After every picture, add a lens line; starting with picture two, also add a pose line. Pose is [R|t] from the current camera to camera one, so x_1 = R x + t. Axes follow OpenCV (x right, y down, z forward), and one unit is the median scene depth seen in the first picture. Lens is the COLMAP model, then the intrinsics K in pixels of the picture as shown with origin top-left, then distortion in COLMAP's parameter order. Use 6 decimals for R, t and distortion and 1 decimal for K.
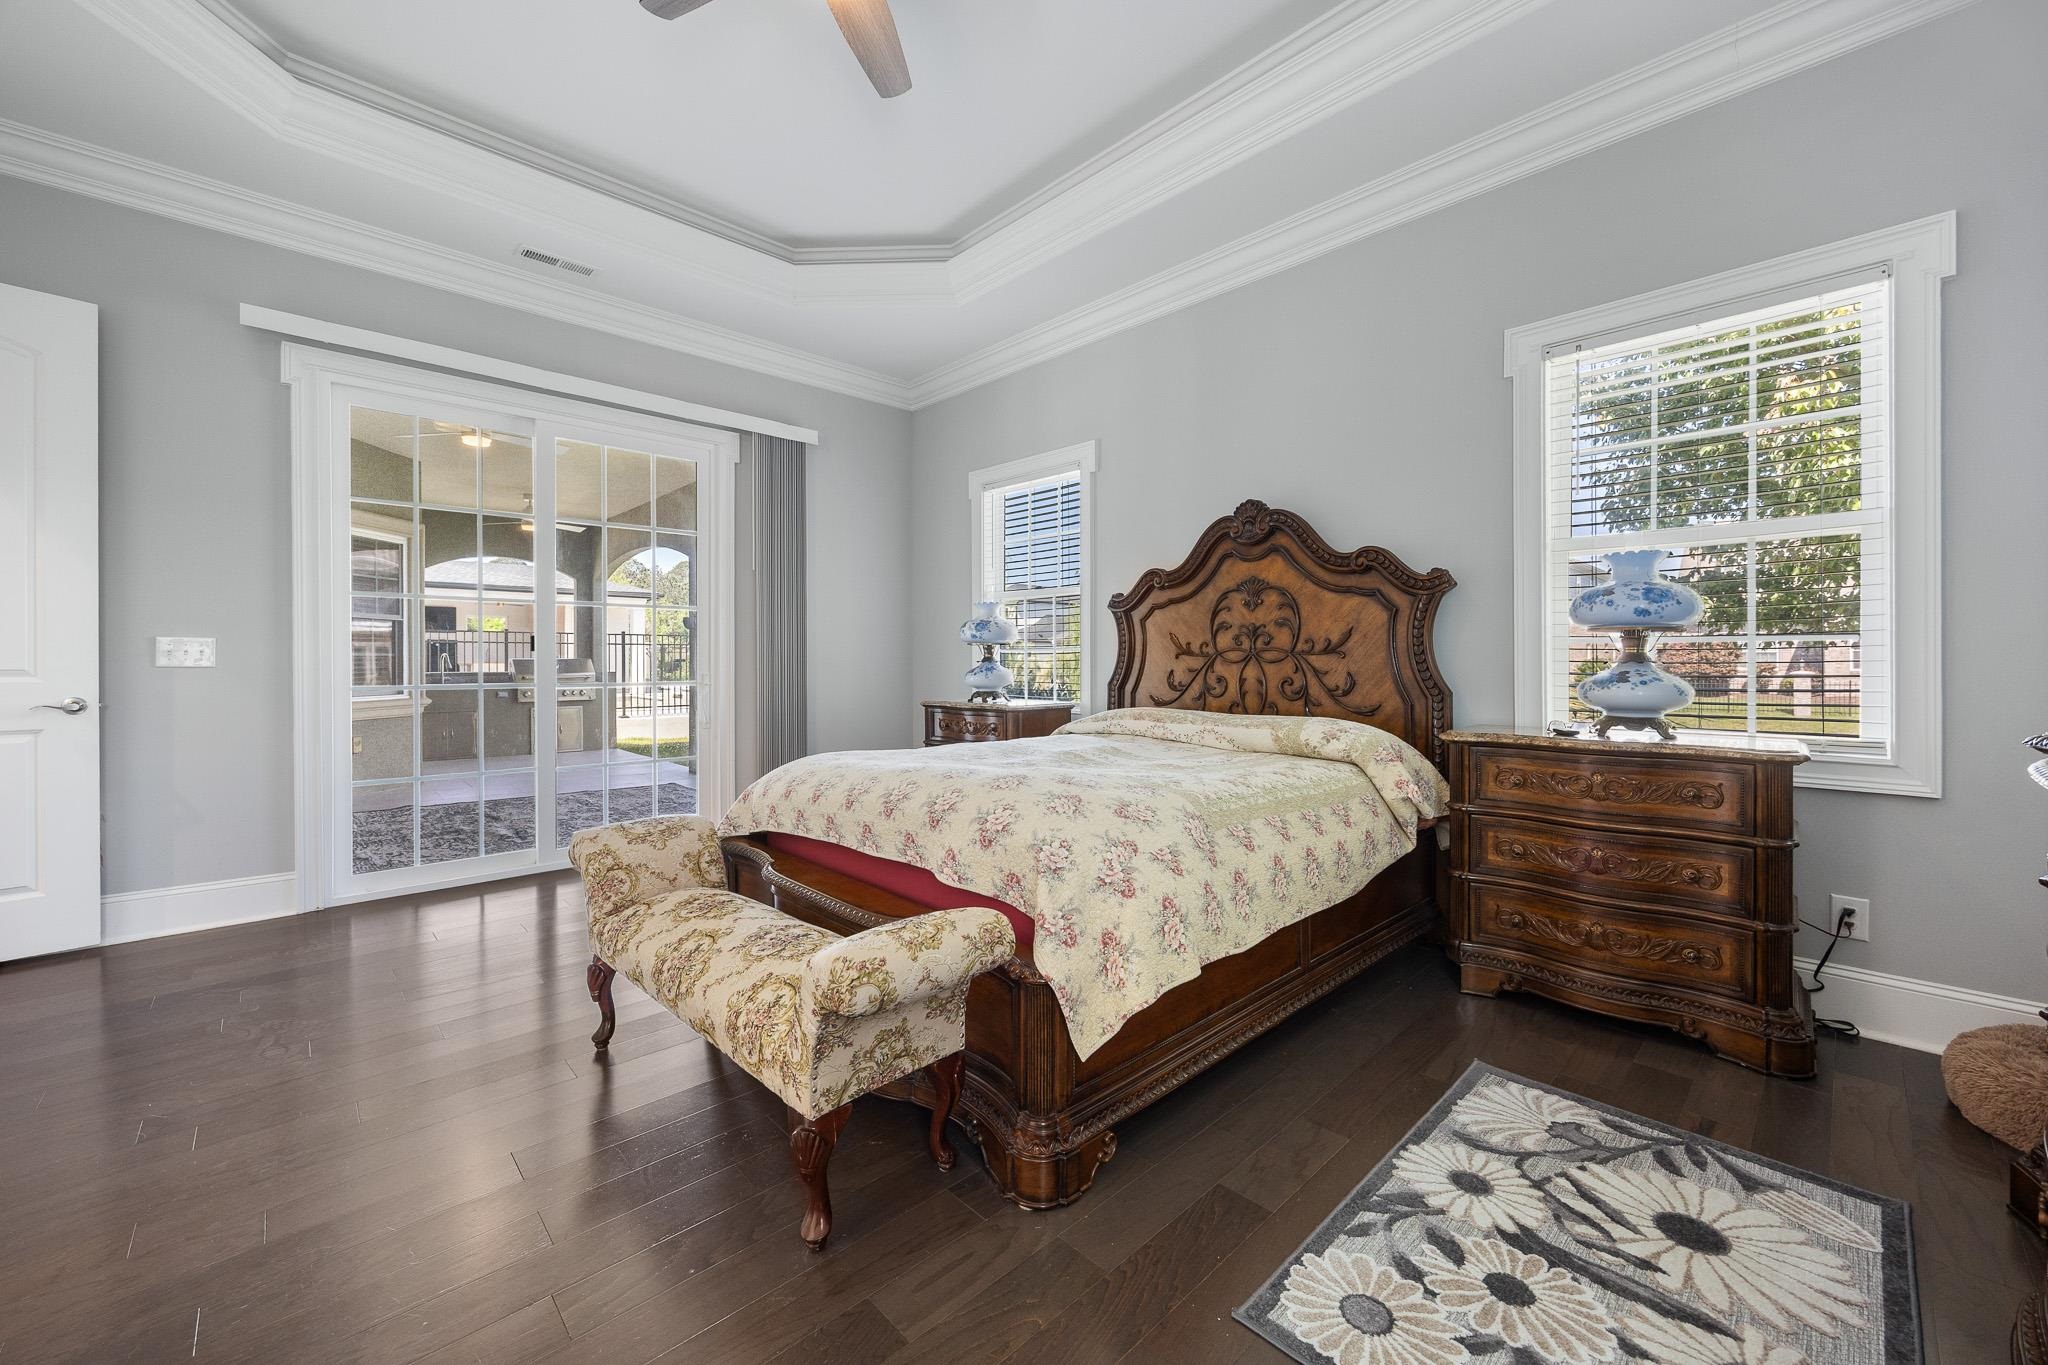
lens RADIAL K [[792.5, 0, 1048.4], [0, 792.5, 670.3], [0, 0, 1]] dist [-0.000715, -0.000005]
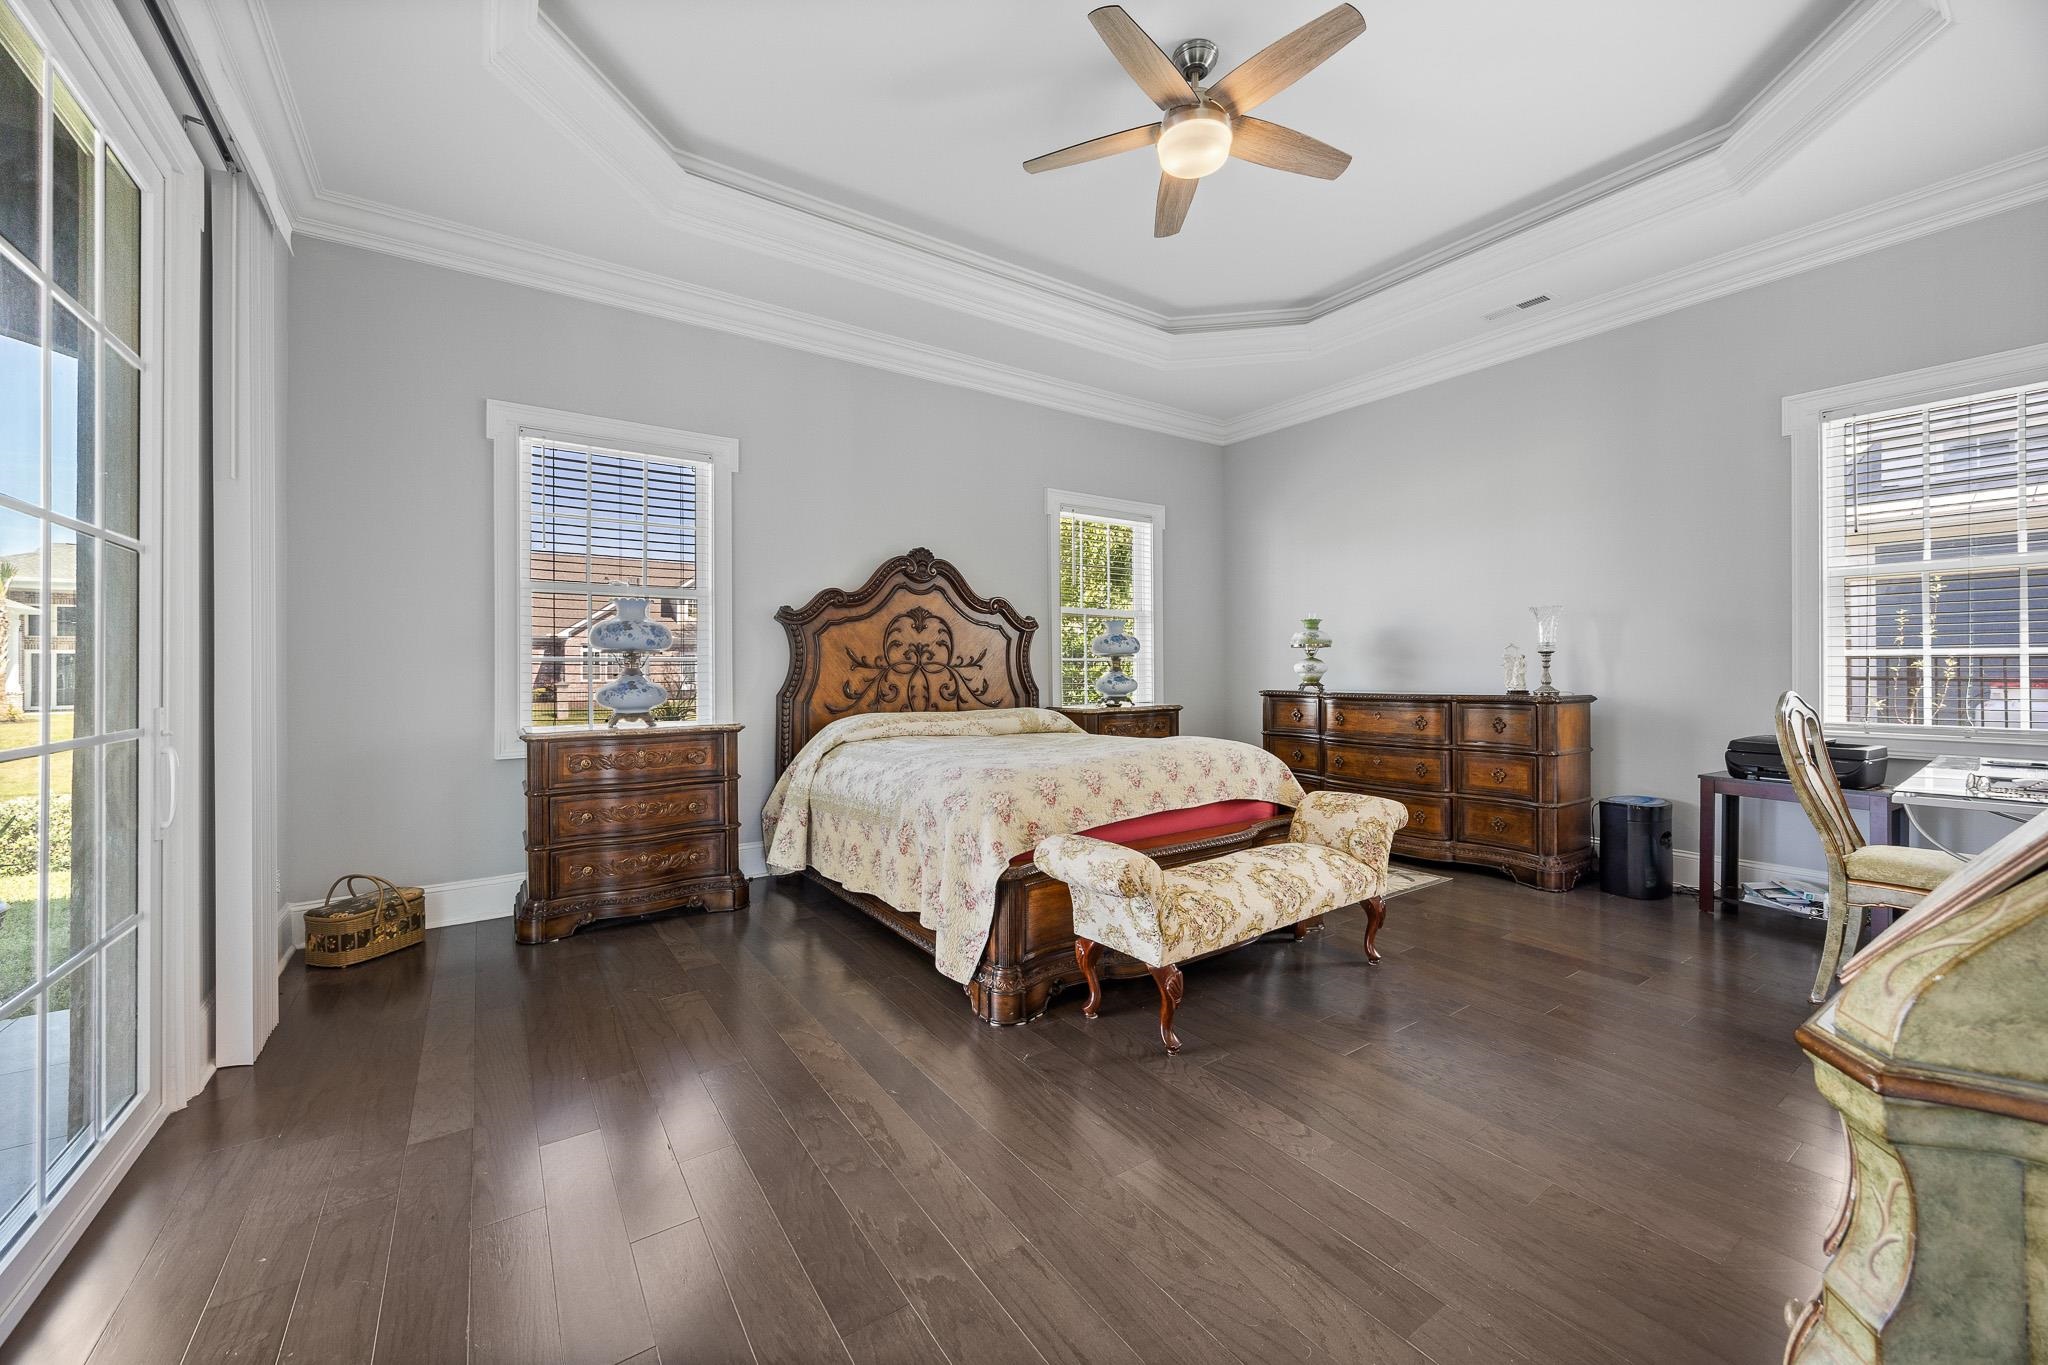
lens RADIAL K [[788.0, 0, 1019.8], [0, 788.0, 673.3], [0, 0, 1]] dist [0.000214, 0.000125]
pose [[0.180055, -0.005893, 0.983639, -0.965437], [0.016150, 0.999865, 0.003034, -0.010507], [-0.983524, 0.015339, 0.180126, 0.598492]]
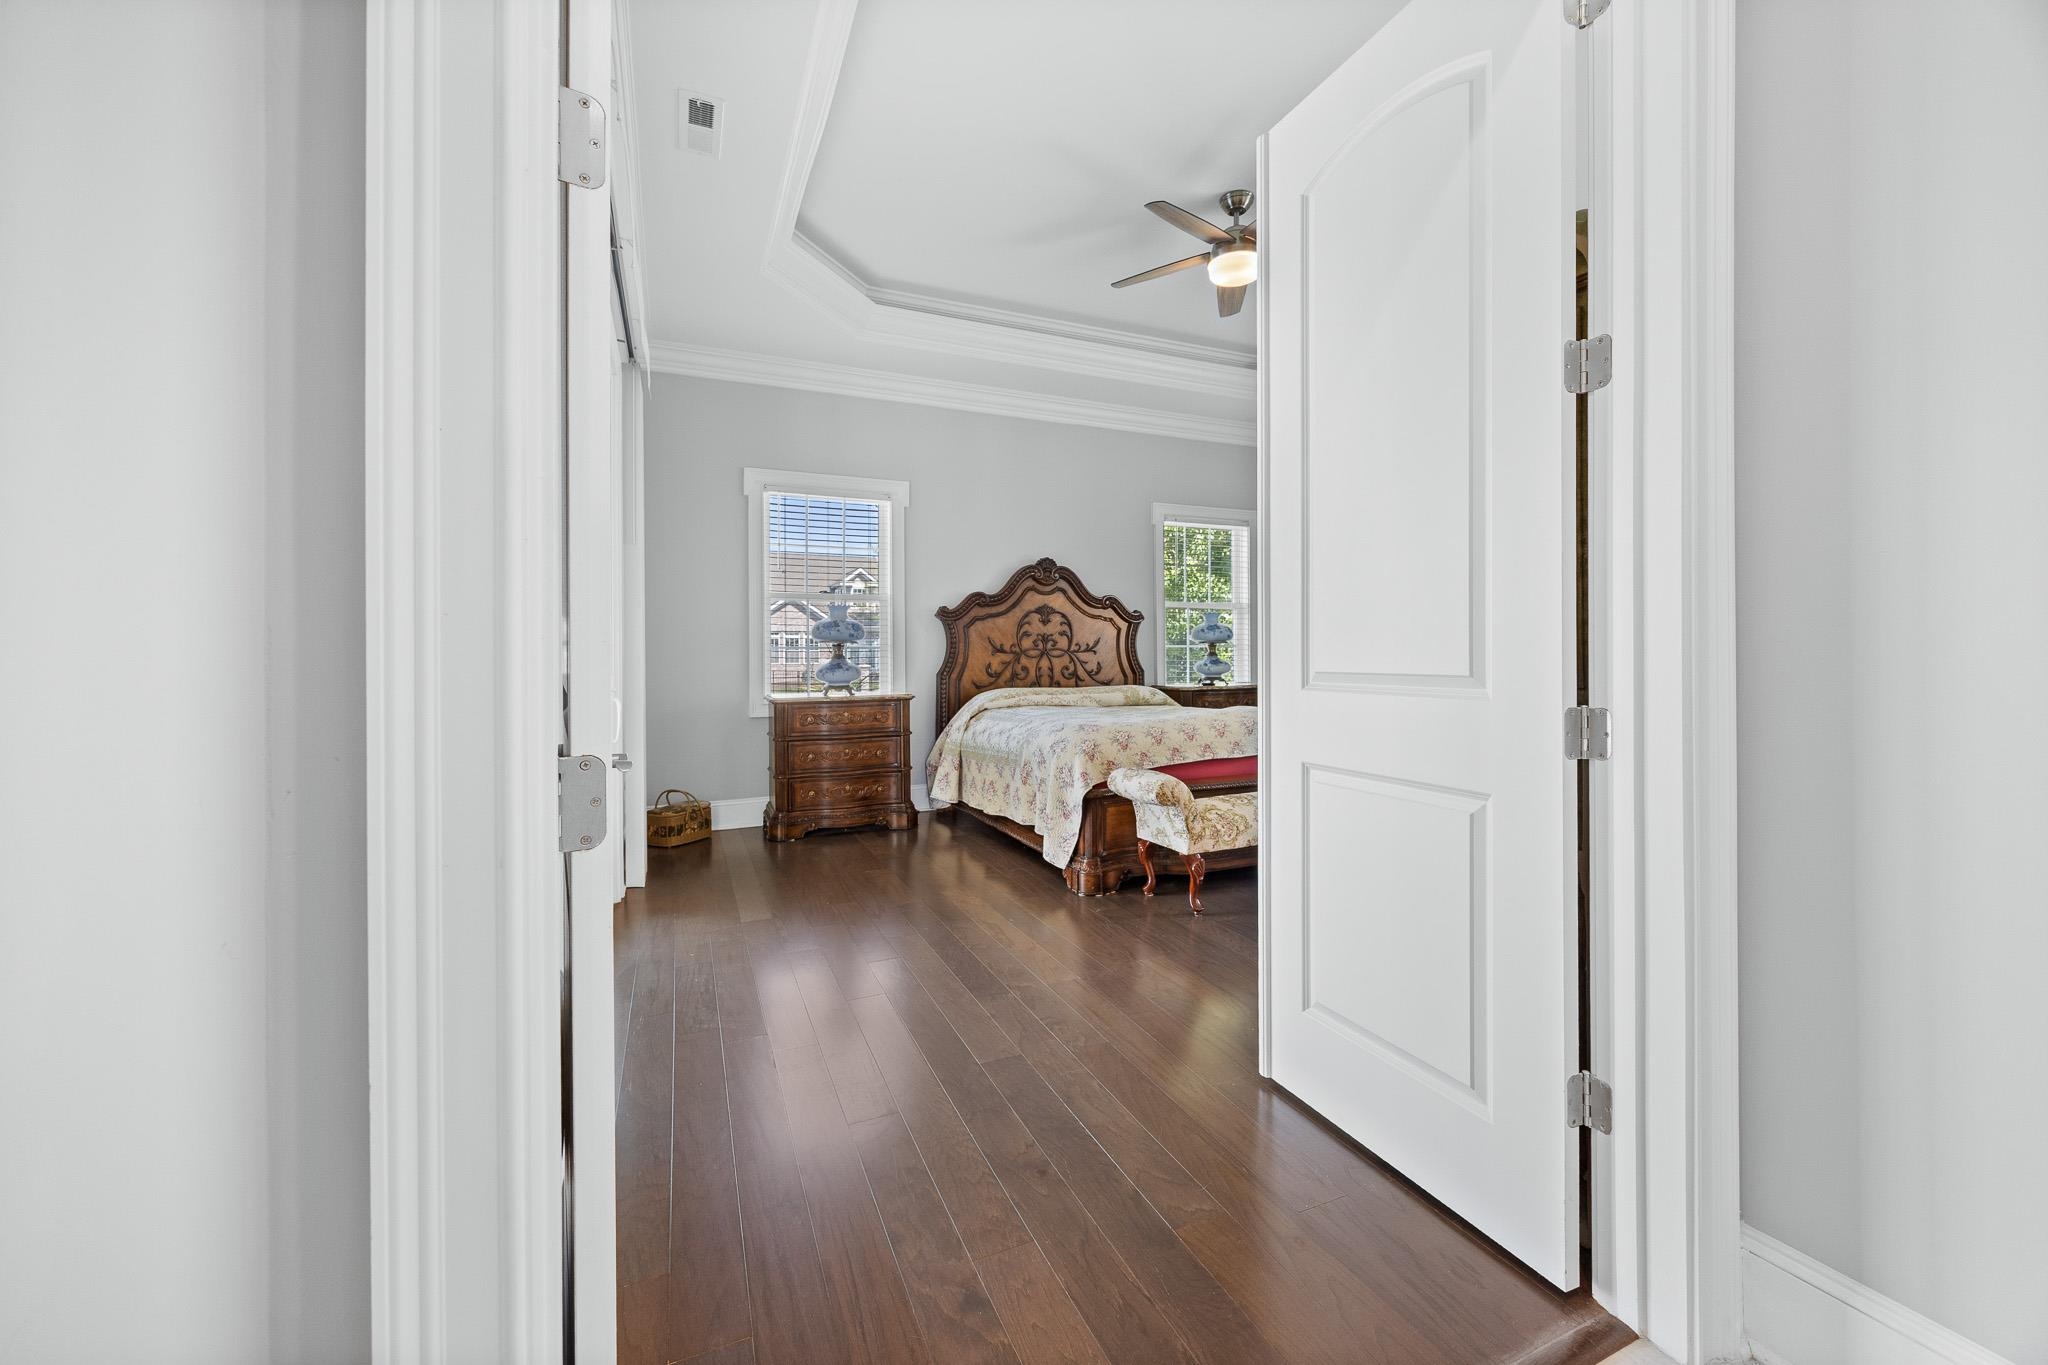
lens RADIAL K [[778.9, 0, 1015.1], [0, 778.9, 667.4], [0, 0, 1]] dist [-0.001444, -0.000035]
pose [[0.365199, -0.018320, 0.930749, -1.241978], [0.016747, 0.999774, 0.013107, -0.010516], [-0.930779, 0.010800, 0.365424, 0.464845]]
